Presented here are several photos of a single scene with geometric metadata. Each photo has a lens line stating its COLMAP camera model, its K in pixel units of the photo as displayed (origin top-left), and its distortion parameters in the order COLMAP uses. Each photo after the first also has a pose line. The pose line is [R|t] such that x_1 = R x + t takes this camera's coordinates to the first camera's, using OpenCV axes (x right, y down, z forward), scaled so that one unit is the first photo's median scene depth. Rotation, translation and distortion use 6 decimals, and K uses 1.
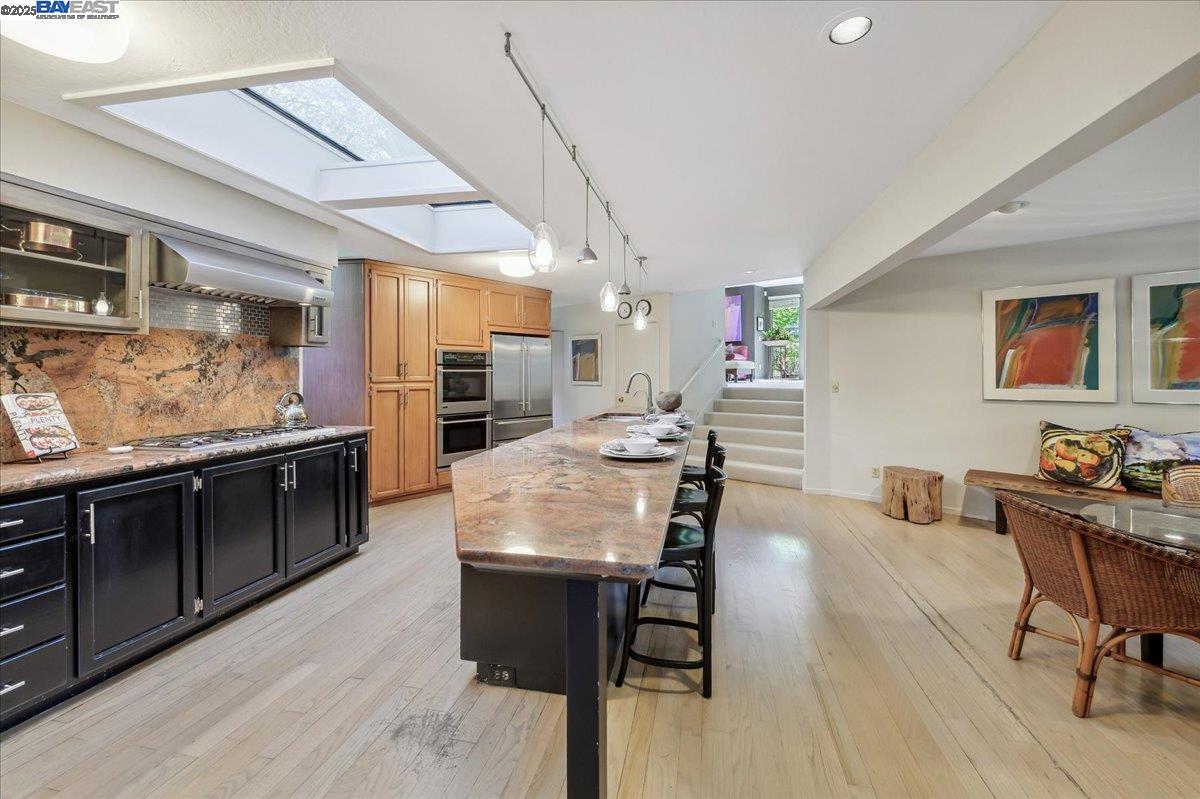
lens RADIAL K [[477.8, 0, 606.4], [0, 477.8, 376.4], [0, 0, 1]] dist [0.016506, -0.004976]
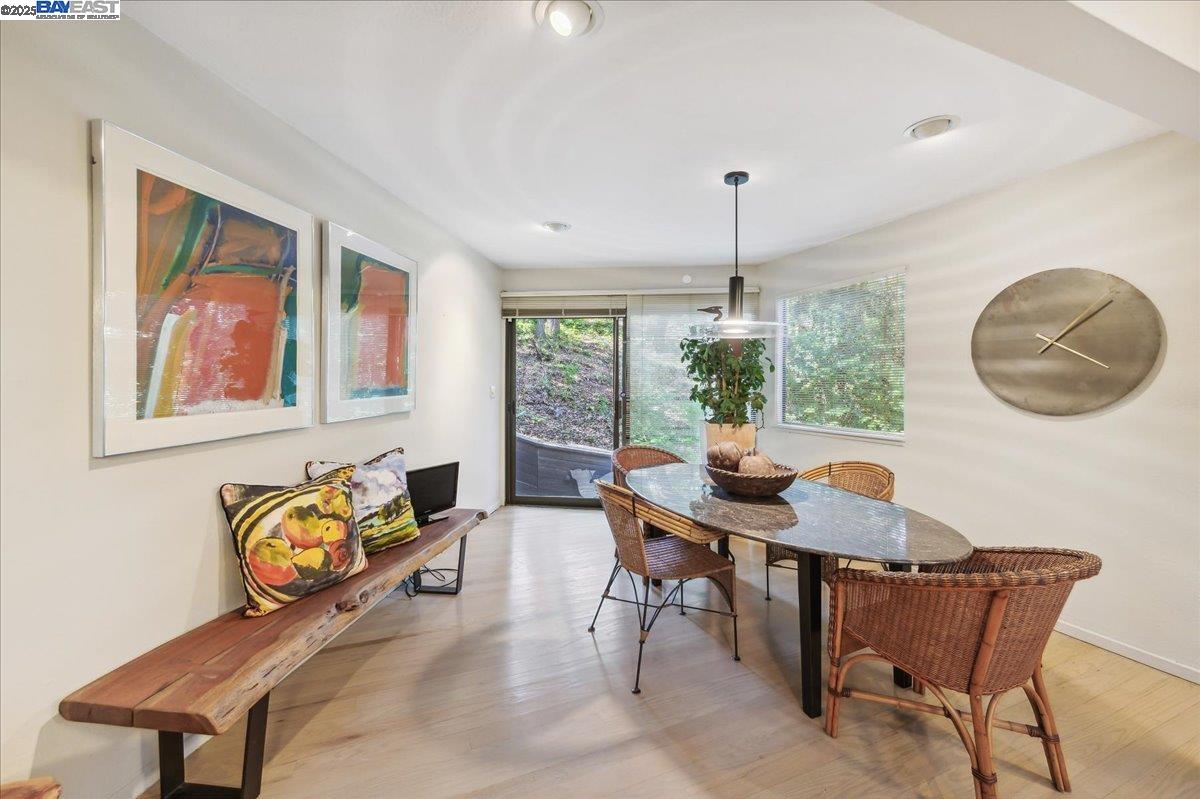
lens RADIAL K [[477.8, 0, 610.7], [0, 477.8, 373.0], [0, 0, 1]] dist [0.016506, -0.004976]
pose [[-0.609036, 0.008576, 0.793096, 0.358557], [0.008034, 0.999957, -0.004643, -0.004943], [-0.793102, 0.003544, -0.609079, 1.048514]]
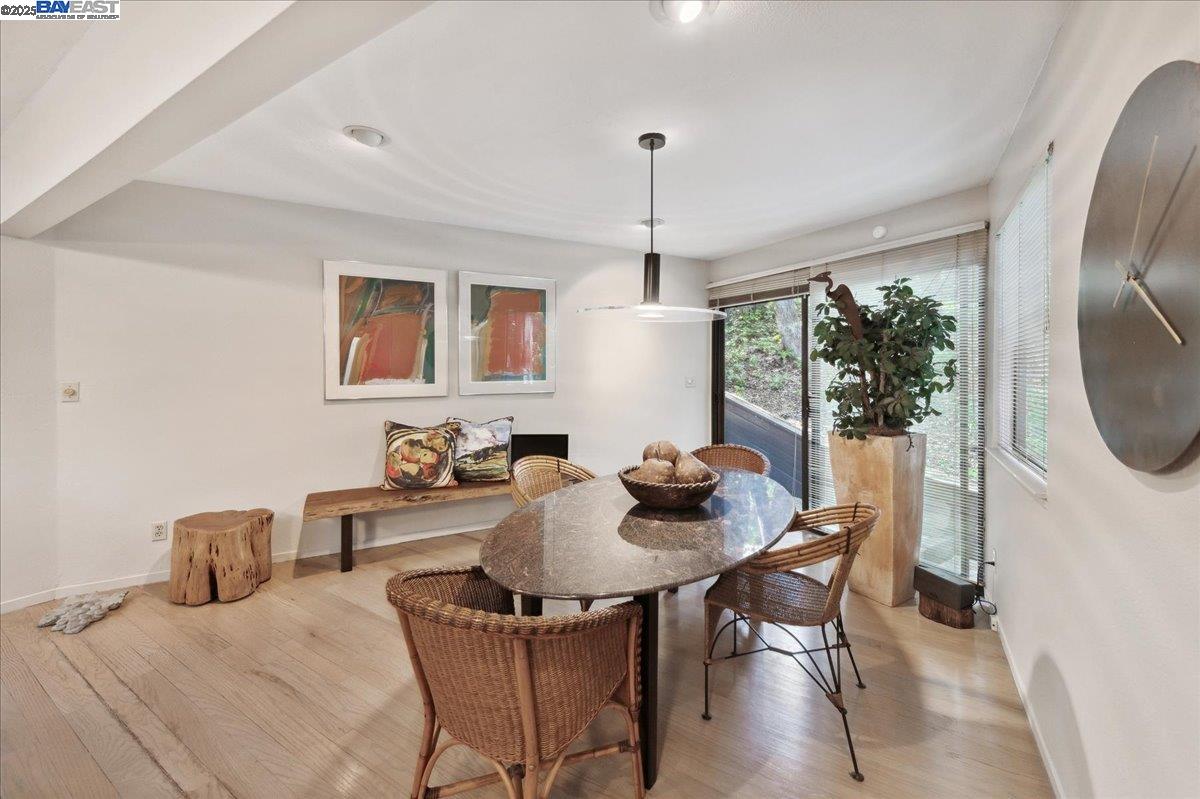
lens RADIAL K [[477.8, 0, 608.8], [0, 477.8, 363.5], [0, 0, 1]] dist [0.016506, -0.004976]
pose [[0.327978, 0.004745, 0.944673, 0.228267], [0.003365, 0.999975, -0.006191, -0.005028], [-0.944679, 0.005210, 0.327954, 0.356136]]
